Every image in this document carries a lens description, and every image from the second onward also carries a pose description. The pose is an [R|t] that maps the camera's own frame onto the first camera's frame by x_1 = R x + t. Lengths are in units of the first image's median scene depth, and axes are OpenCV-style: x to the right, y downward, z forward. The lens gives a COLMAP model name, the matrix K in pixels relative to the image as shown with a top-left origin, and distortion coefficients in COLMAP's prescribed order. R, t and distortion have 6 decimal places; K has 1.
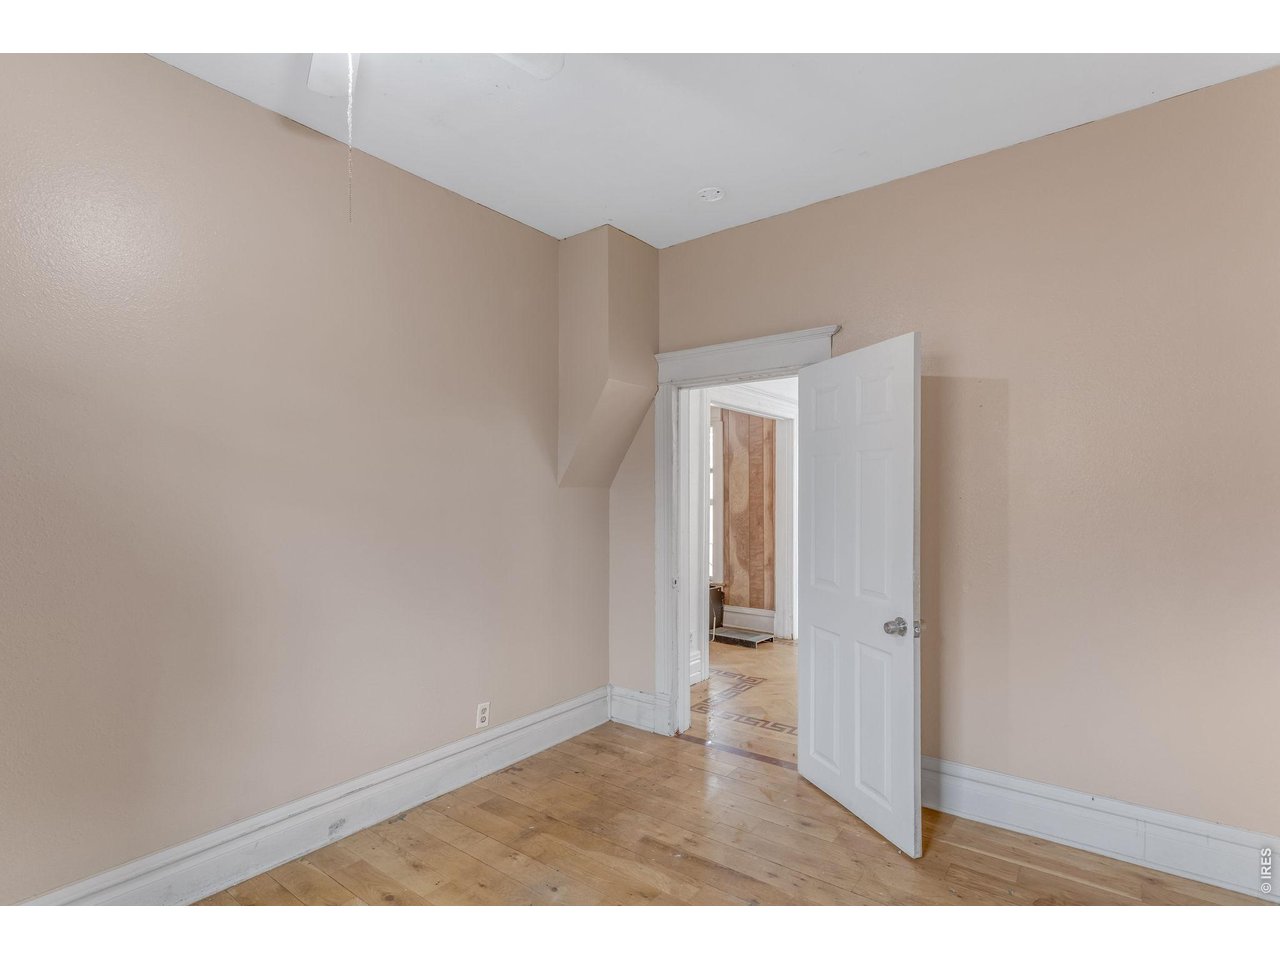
lens RADIAL K [[615.4, 0, 640.0], [0, 615.4, 480.0], [0, 0, 1]] dist [0.001260, 0.000333]
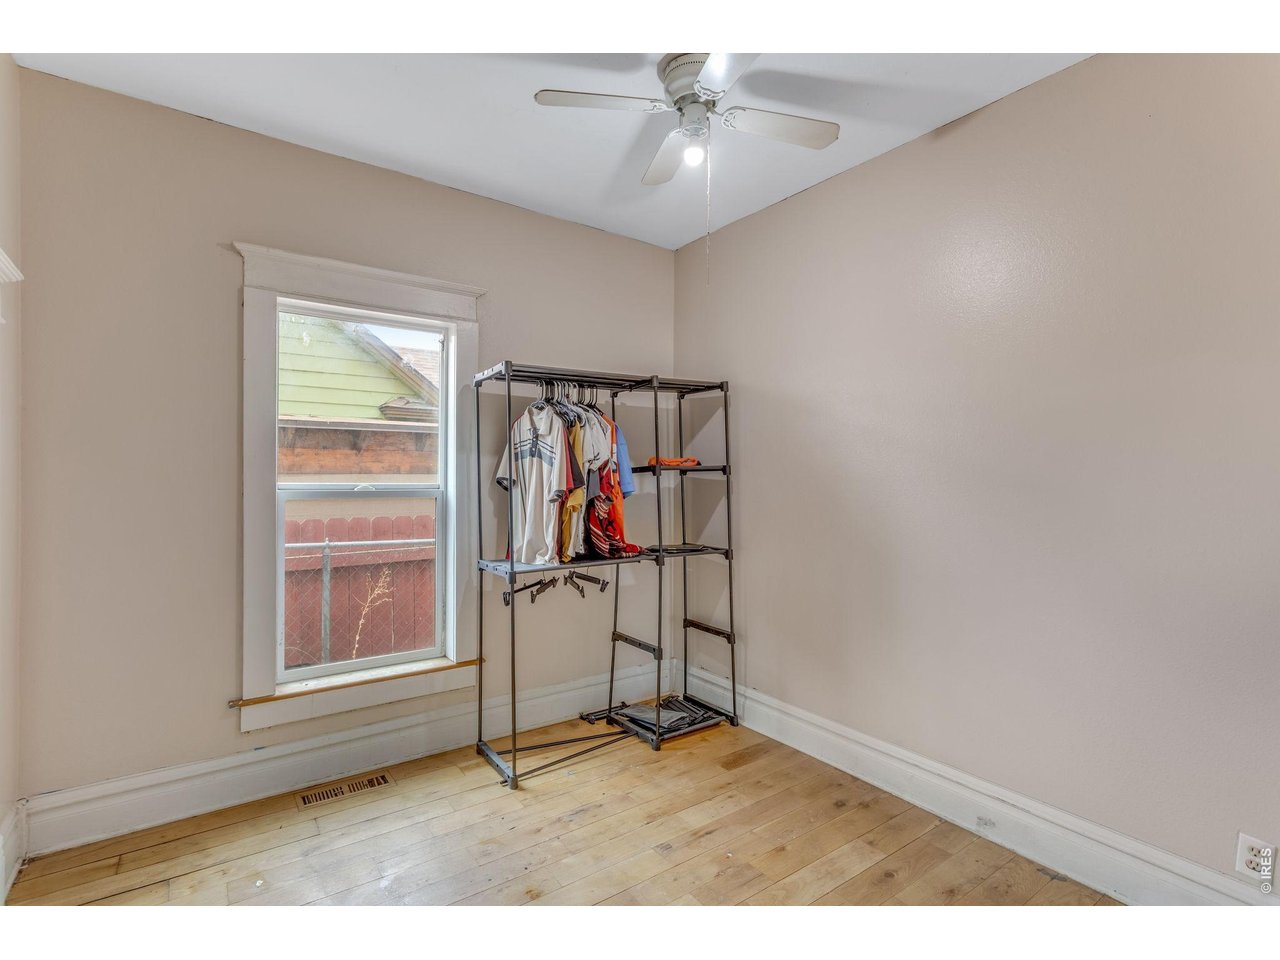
lens RADIAL K [[615.4, 0, 640.0], [0, 615.4, 480.0], [0, 0, 1]] dist [0.001260, 0.000333]
pose [[-0.311687, -0.006038, -0.950166, 0.581611], [0.021965, 0.999667, -0.013558, 0.029777], [0.949931, -0.025096, -0.311450, 0.792108]]
